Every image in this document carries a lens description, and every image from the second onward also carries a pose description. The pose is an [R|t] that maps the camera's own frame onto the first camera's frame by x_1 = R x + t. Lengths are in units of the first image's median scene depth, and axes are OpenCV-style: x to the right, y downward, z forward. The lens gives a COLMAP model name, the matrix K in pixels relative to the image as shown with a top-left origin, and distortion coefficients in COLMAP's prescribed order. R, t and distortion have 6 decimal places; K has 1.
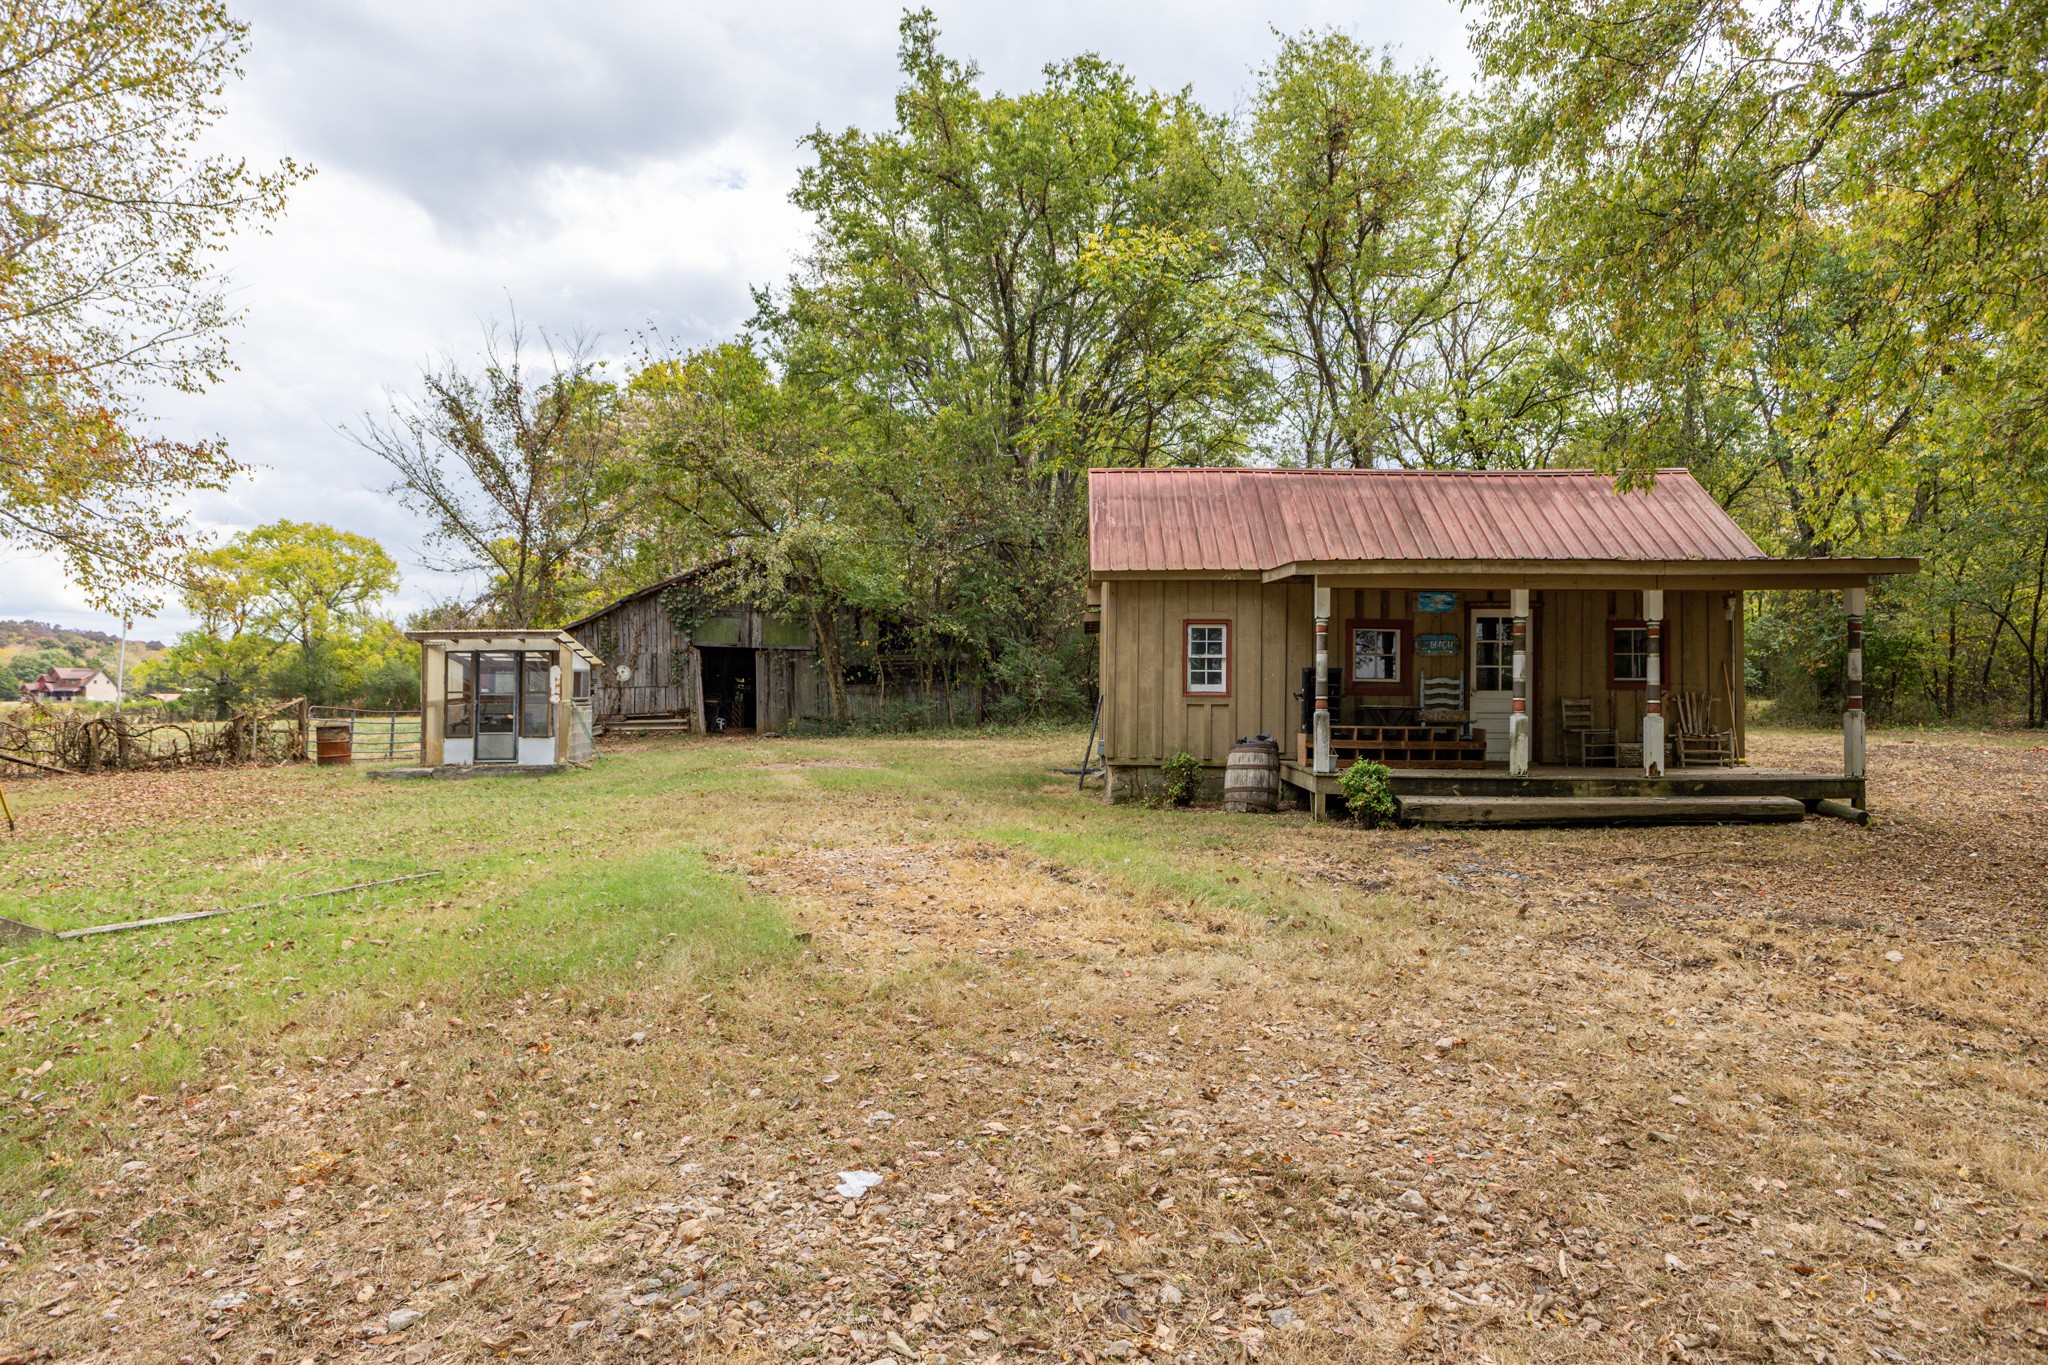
lens RADIAL K [[1189.8, 0, 1058.6], [0, 1189.8, 675.4], [0, 0, 1]] dist [0.001199, -0.000699]
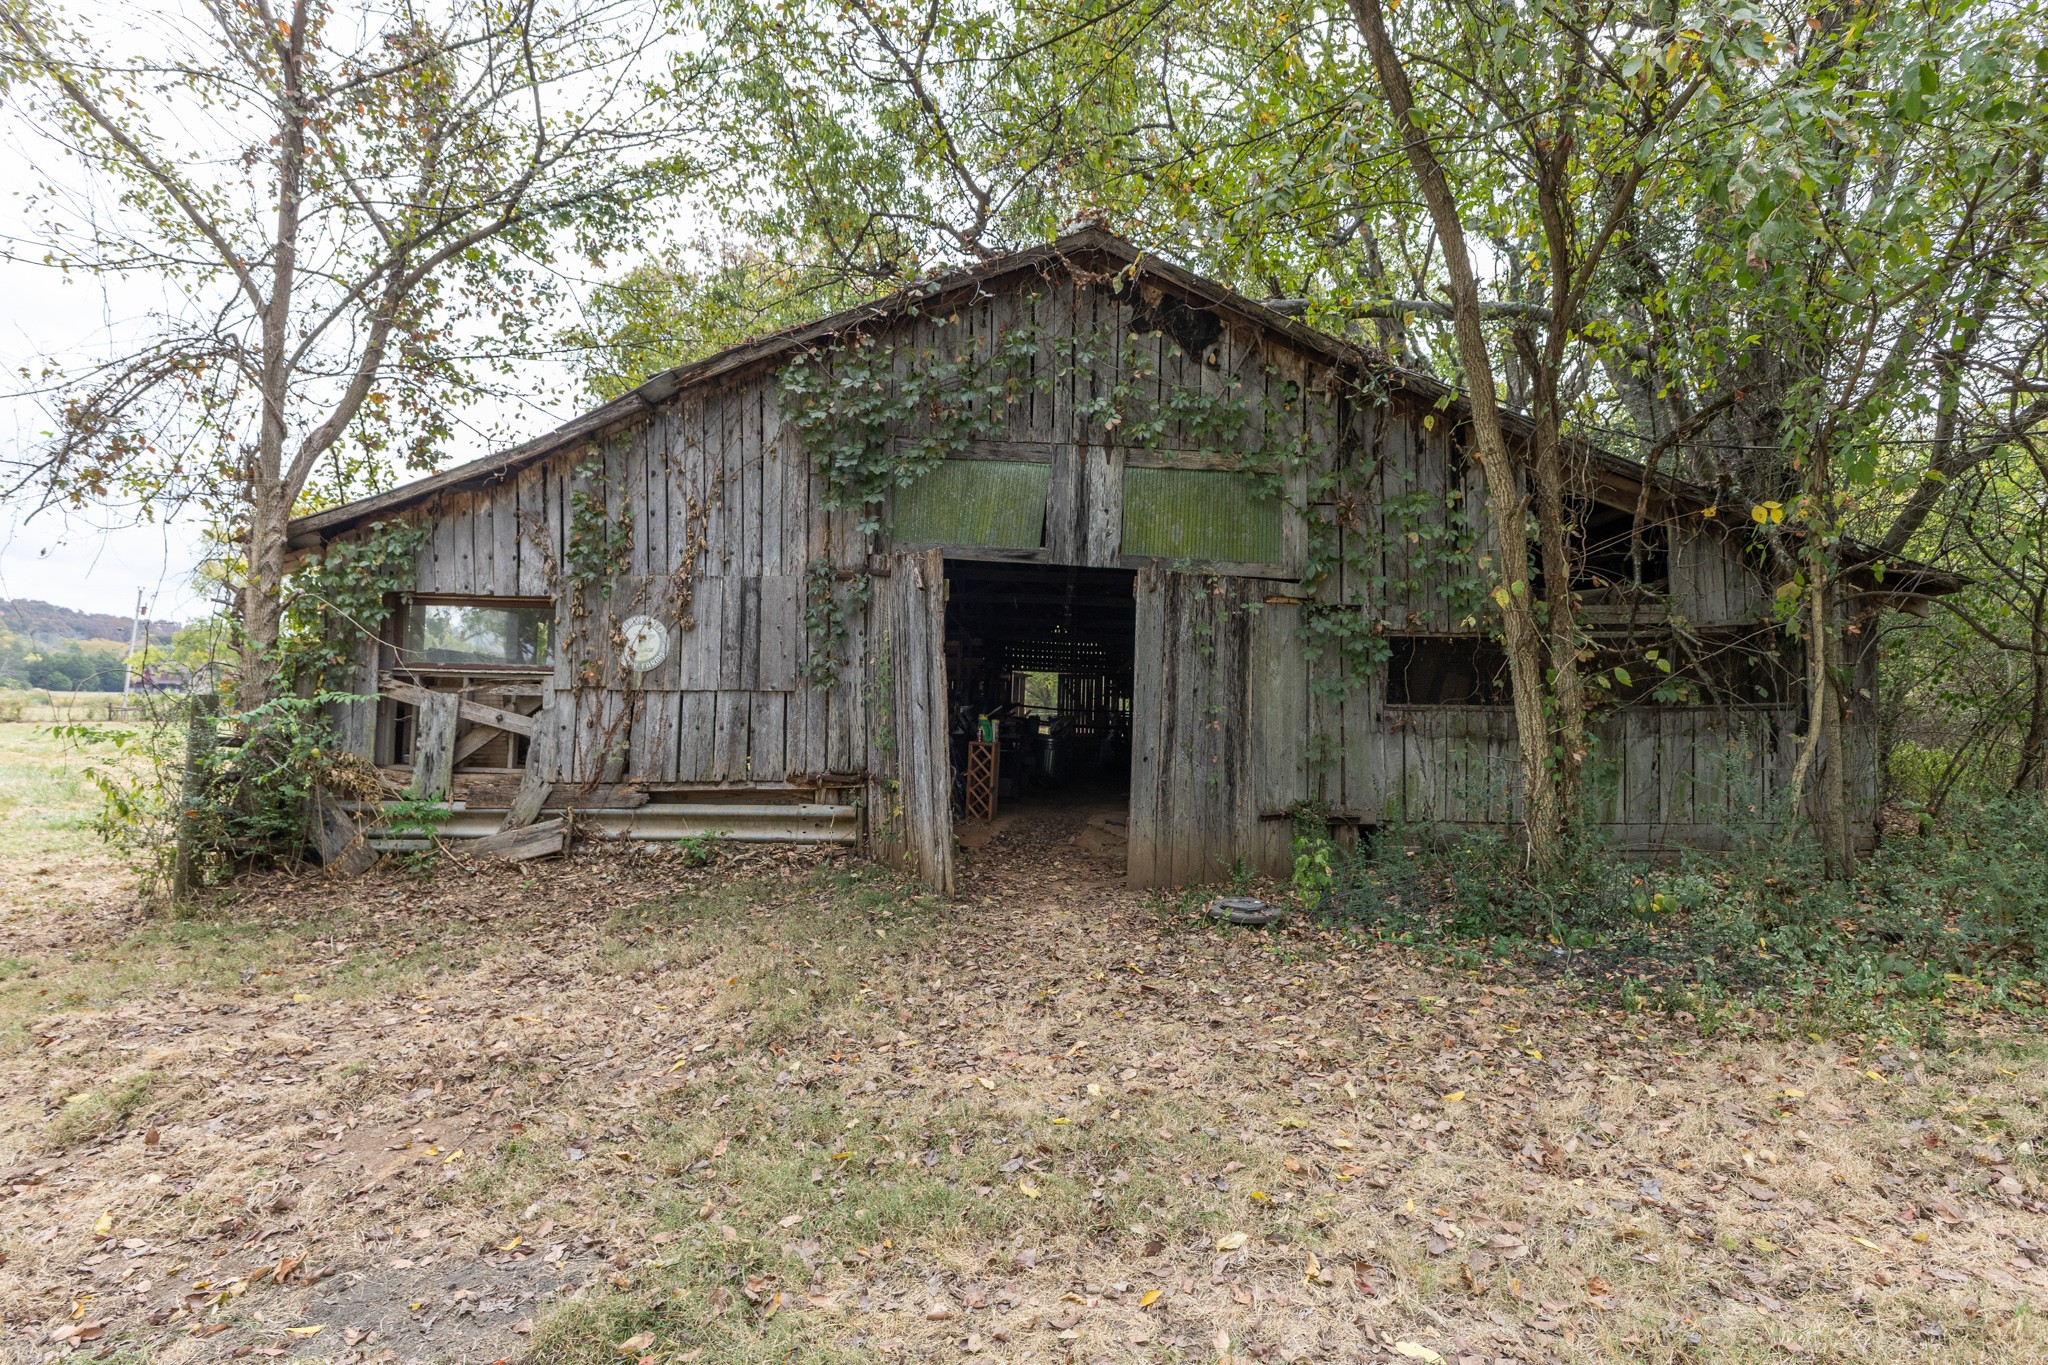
lens RADIAL K [[970.1, 0, 1003.4], [0, 970.1, 682.5], [0, 0, 1]] dist [0.001303, -0.000280]
pose [[0.999503, 0.025606, -0.018392, -0.314651], [-0.025823, 0.999599, -0.011632, 0.009751], [0.018087, 0.012101, 0.999763, 0.880724]]
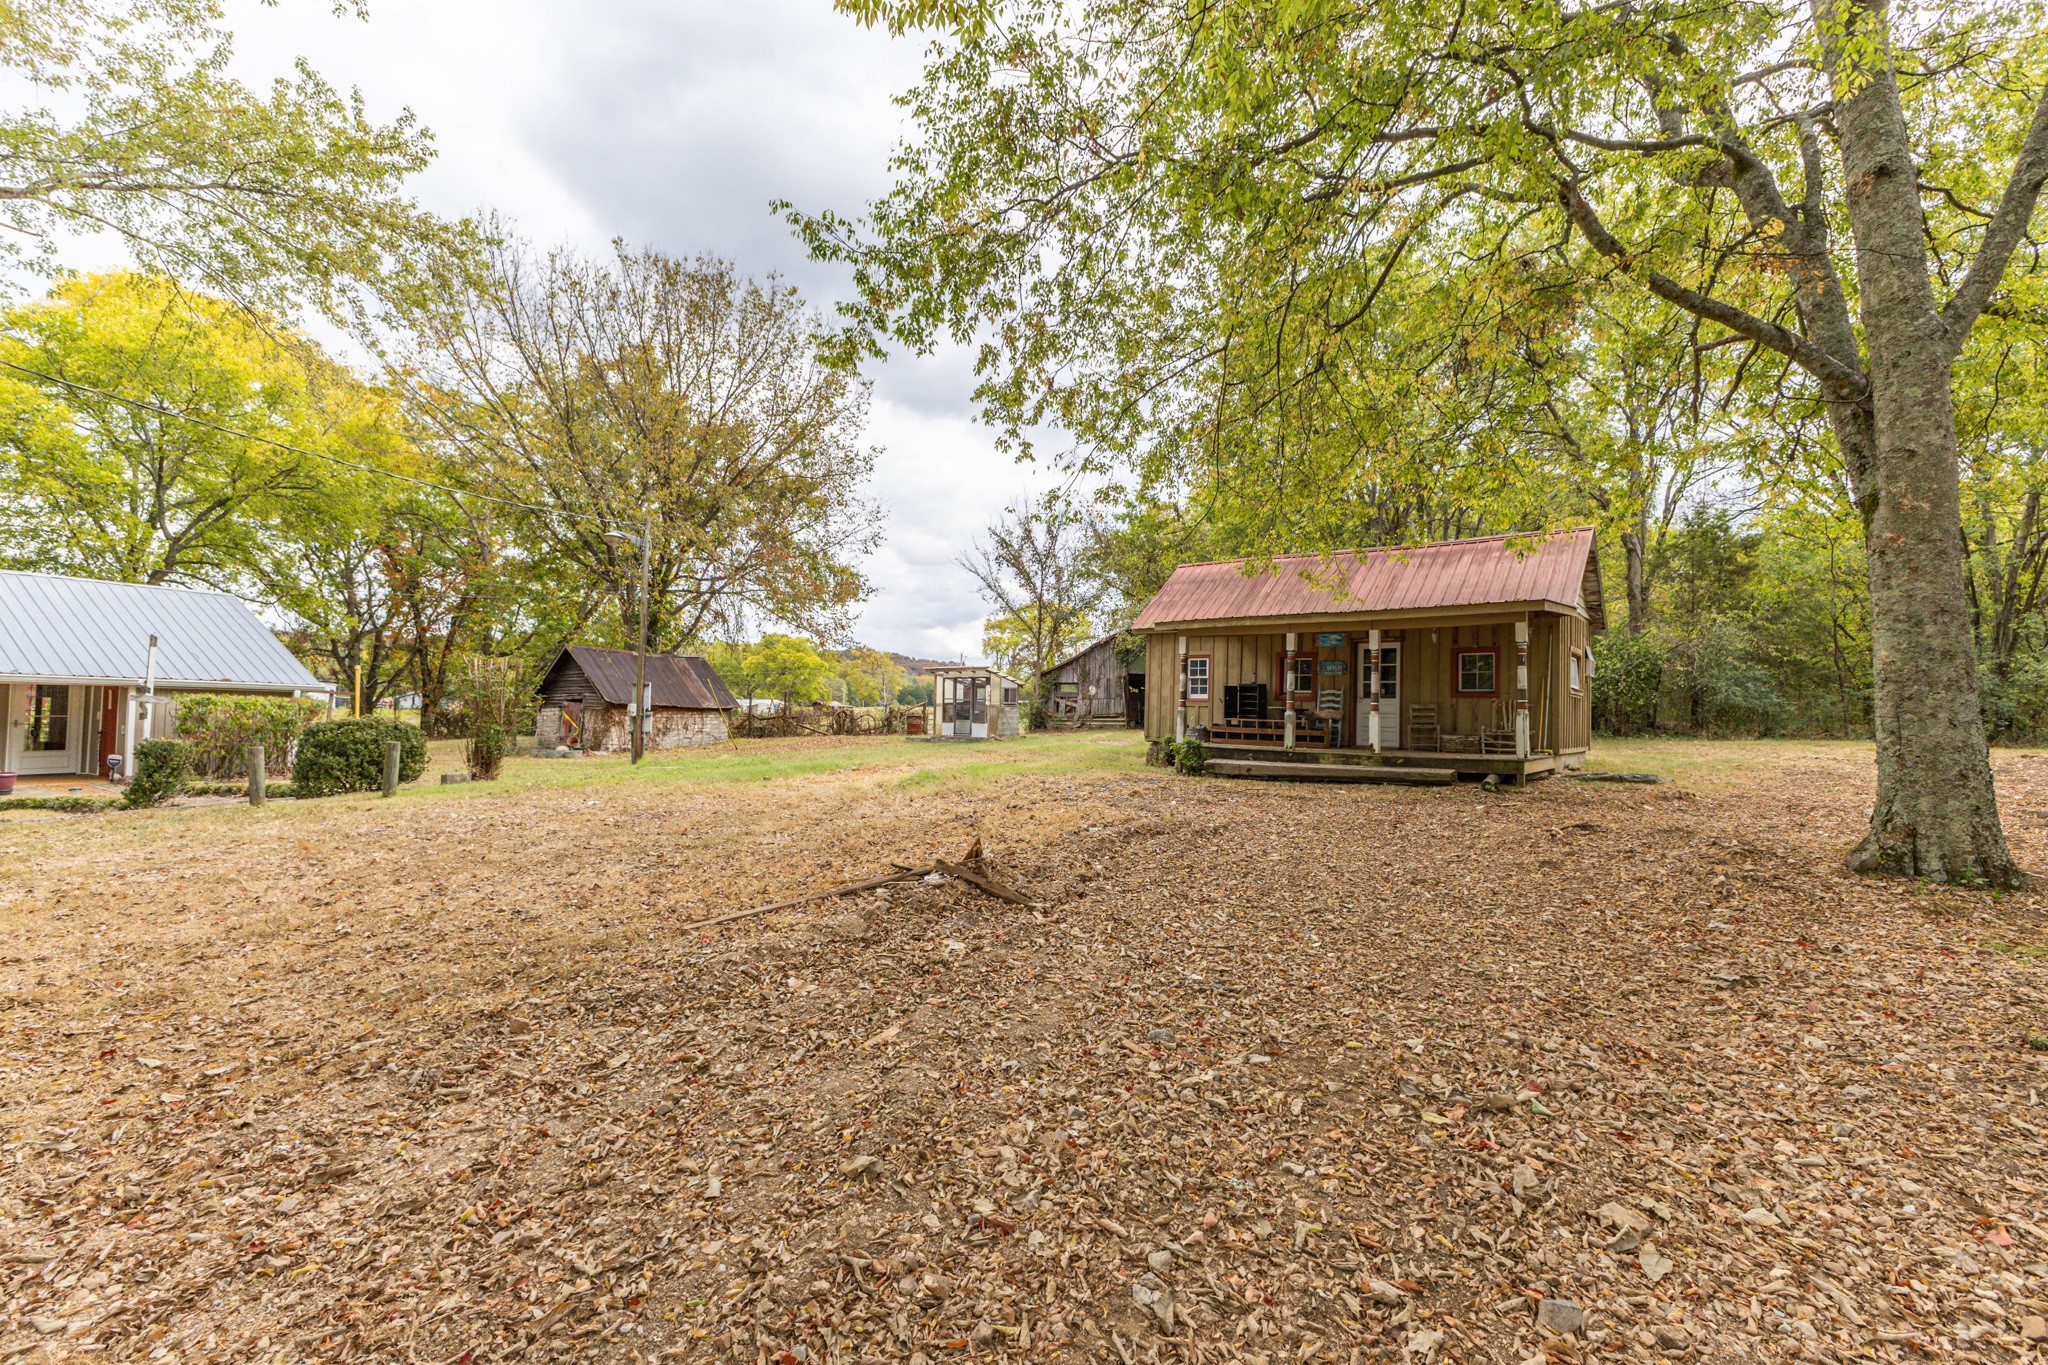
lens RADIAL K [[907.6, 0, 1024.0], [0, 907.6, 682.5], [0, 0, 1]] dist [-0.000030, -0.000077]
pose [[0.800573, -0.006818, -0.599196, 0.368965], [-0.001057, 0.999918, -0.012790, 0.004273], [0.599234, 0.010872, 0.800500, -0.087474]]
